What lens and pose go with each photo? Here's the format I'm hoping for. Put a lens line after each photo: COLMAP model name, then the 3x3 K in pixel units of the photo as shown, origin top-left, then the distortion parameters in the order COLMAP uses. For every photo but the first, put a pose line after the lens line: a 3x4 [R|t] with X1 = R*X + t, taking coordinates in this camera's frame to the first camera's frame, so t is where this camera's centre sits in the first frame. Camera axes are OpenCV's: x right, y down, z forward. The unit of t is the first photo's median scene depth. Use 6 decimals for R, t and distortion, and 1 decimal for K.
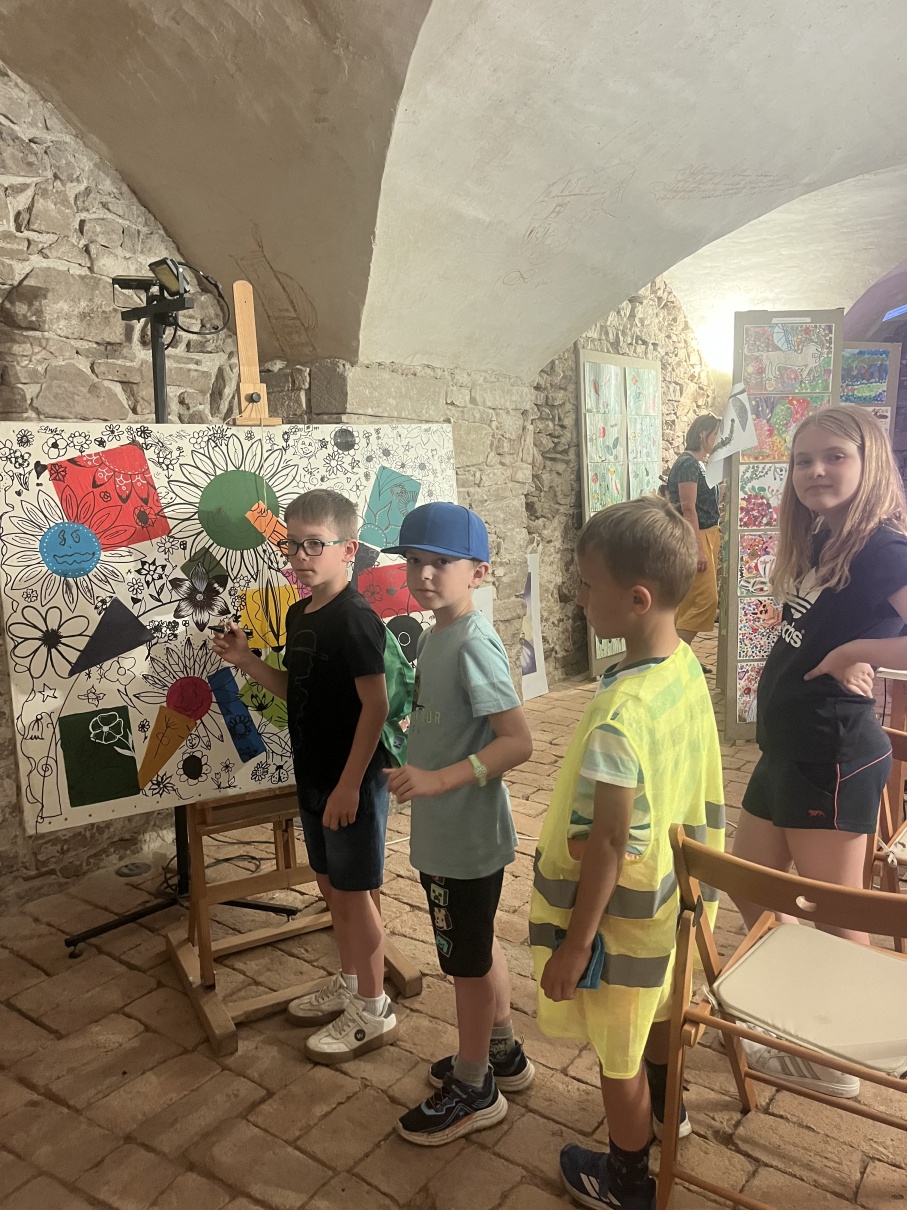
lens RADIAL K [[957.8, 0, 450.1], [0, 957.8, 609.5], [0, 0, 1]] dist [0.037763, -0.012323]
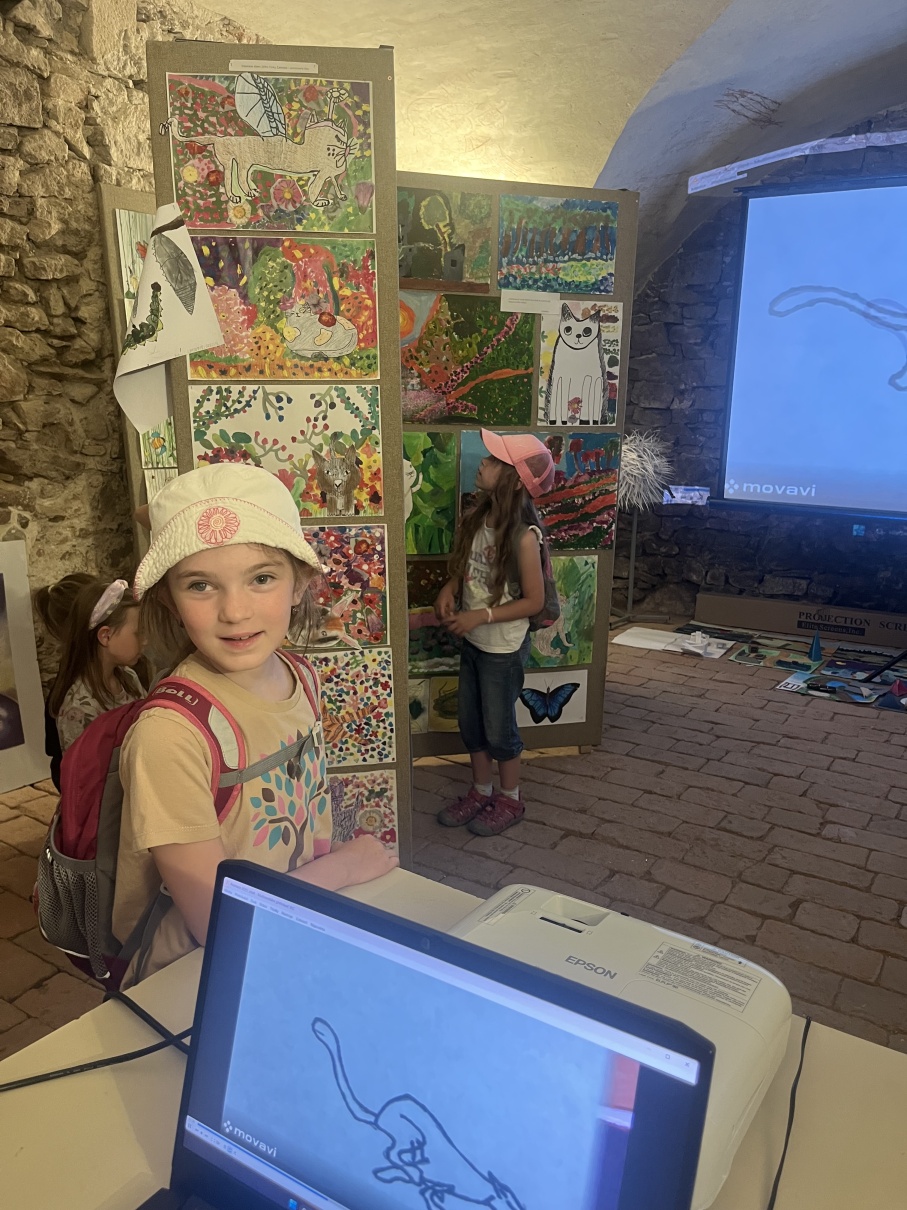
lens RADIAL K [[957.8, 0, 457.3], [0, 957.8, 602.4], [0, 0, 1]] dist [0.037763, -0.012323]
pose [[0.998163, 0.008231, 0.060025, 0.404009], [-0.011432, 0.998519, 0.053184, -0.069588], [-0.059498, -0.053772, 0.996779, 0.510017]]
